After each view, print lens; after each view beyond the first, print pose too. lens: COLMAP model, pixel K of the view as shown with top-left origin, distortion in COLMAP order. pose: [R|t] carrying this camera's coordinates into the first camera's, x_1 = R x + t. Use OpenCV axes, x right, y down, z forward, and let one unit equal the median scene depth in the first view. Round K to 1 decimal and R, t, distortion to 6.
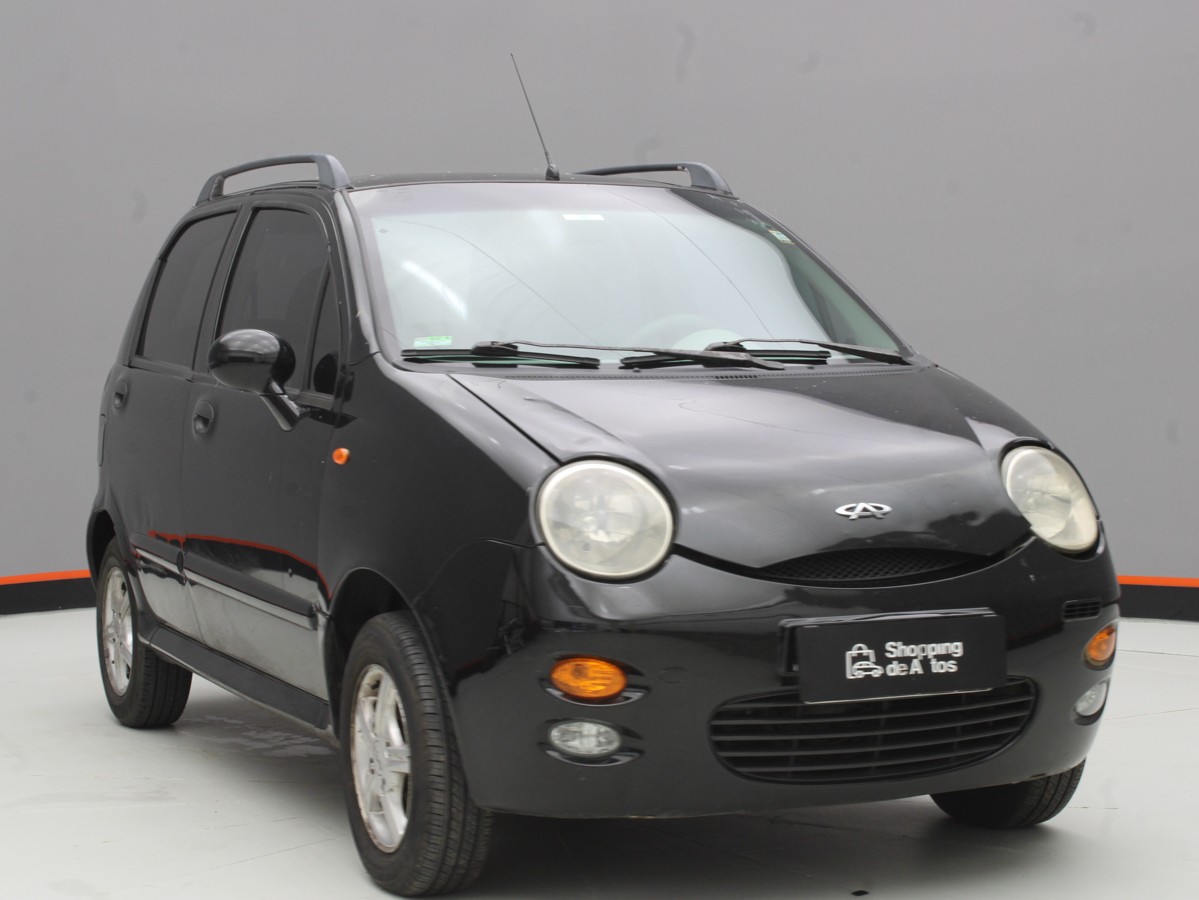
lens RADIAL K [[2393.3, 0, 599.5], [0, 2393.3, 450.0], [0, 0, 1]] dist [0.000484, 0.198990]
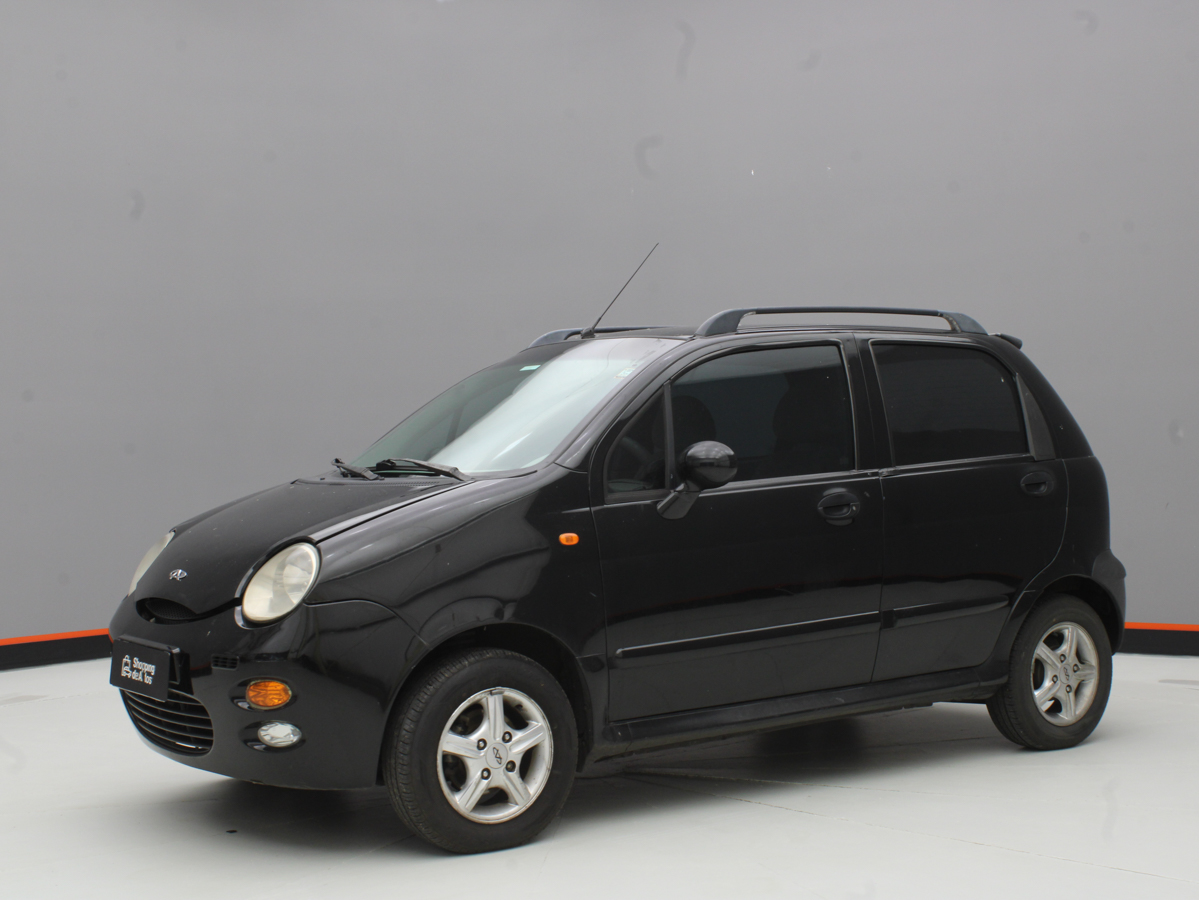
lens RADIAL K [[1683.4, 0, 599.5], [0, 1683.4, 450.0], [0, 0, 1]] dist [-0.062142, 0.022495]
pose [[0.192607, 0.010150, -0.981224, 1.242432], [-0.026072, 0.999646, 0.005223, -0.068960], [0.980930, 0.024577, 0.192803, 1.069879]]
